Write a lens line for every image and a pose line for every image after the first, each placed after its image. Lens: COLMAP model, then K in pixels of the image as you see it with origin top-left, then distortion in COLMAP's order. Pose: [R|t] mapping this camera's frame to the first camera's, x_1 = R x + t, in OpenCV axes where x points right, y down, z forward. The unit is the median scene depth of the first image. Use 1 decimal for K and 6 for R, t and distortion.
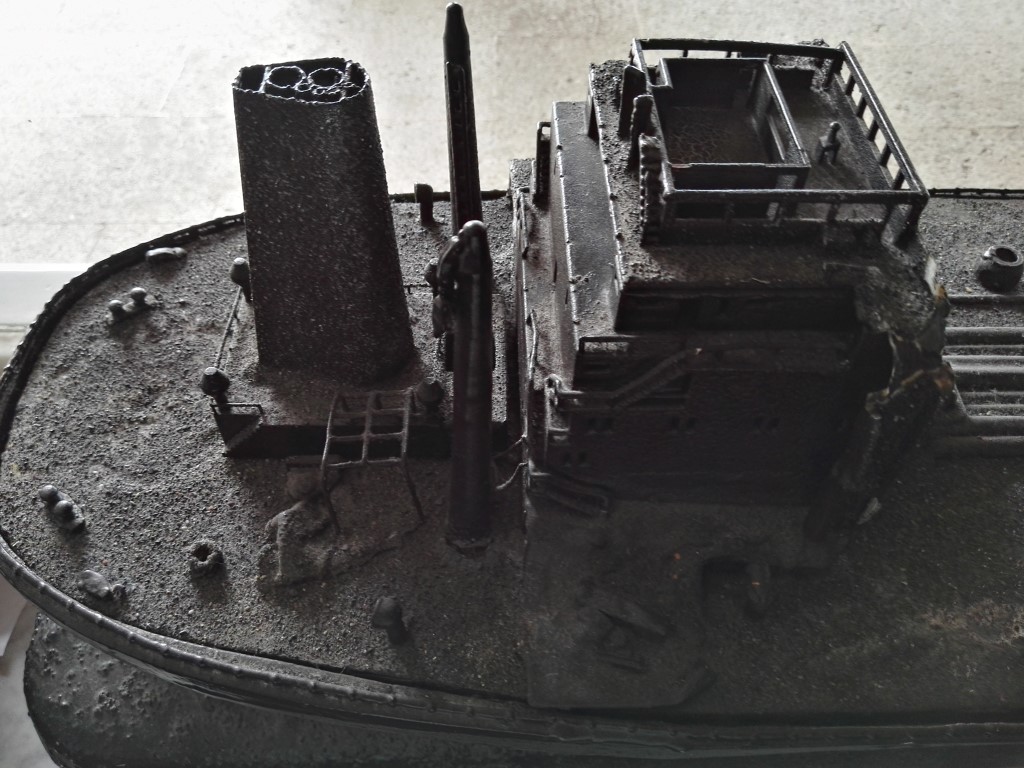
lens RADIAL K [[829.1, 0, 496.2], [0, 829.1, 403.9], [0, 0, 1]] dist [0.066169, -0.141737]
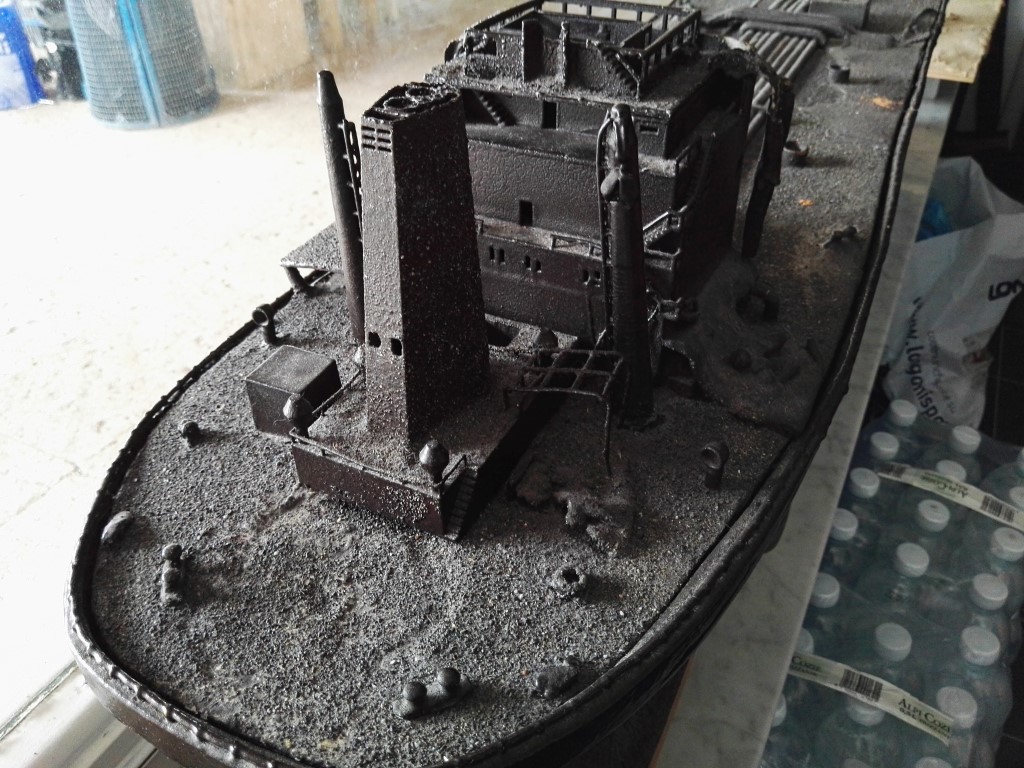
lens RADIAL K [[820.4, 0, 509.5], [0, 820.4, 388.4], [0, 0, 1]] dist [0.079990, -0.170294]
pose [[0.468185, -0.560514, 0.683101, -0.890635], [0.707195, 0.701183, 0.090652, -0.105725], [-0.529791, 0.440644, 0.724676, 0.254911]]
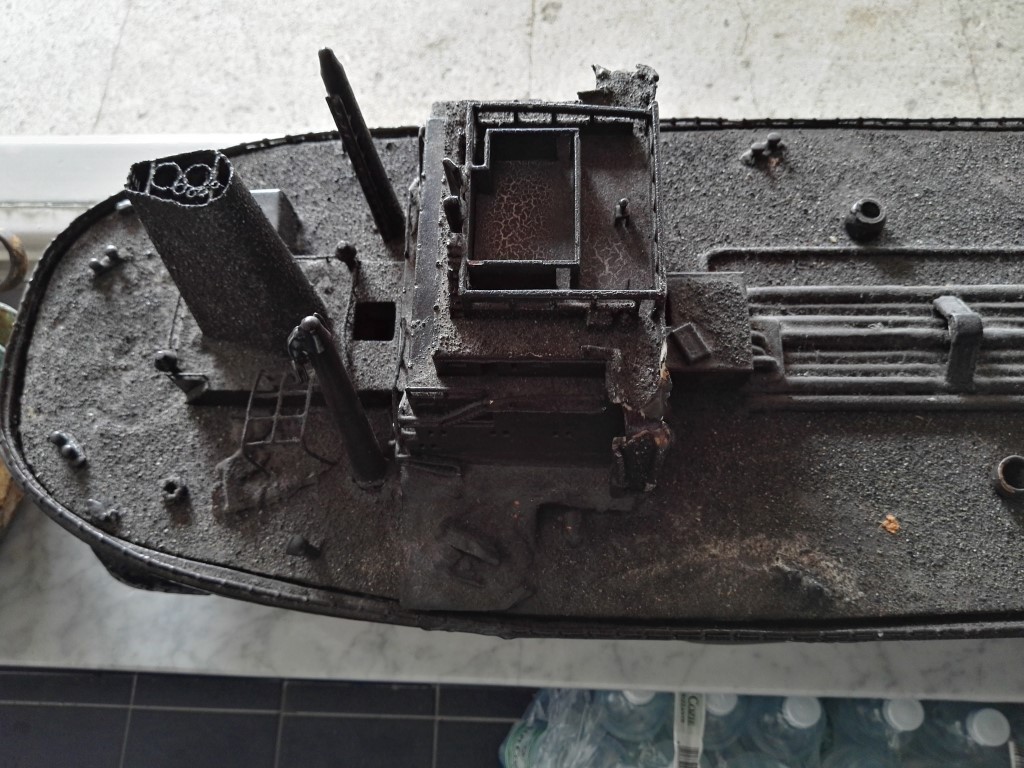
lens RADIAL K [[820.4, 0, 509.5], [0, 820.4, 388.4], [0, 0, 1]] dist [0.079990, -0.170294]
pose [[0.997548, 0.016756, -0.067957, 0.279203], [0.004652, 0.952903, 0.303239, -0.372886], [0.069838, -0.302812, 0.950488, -0.185013]]
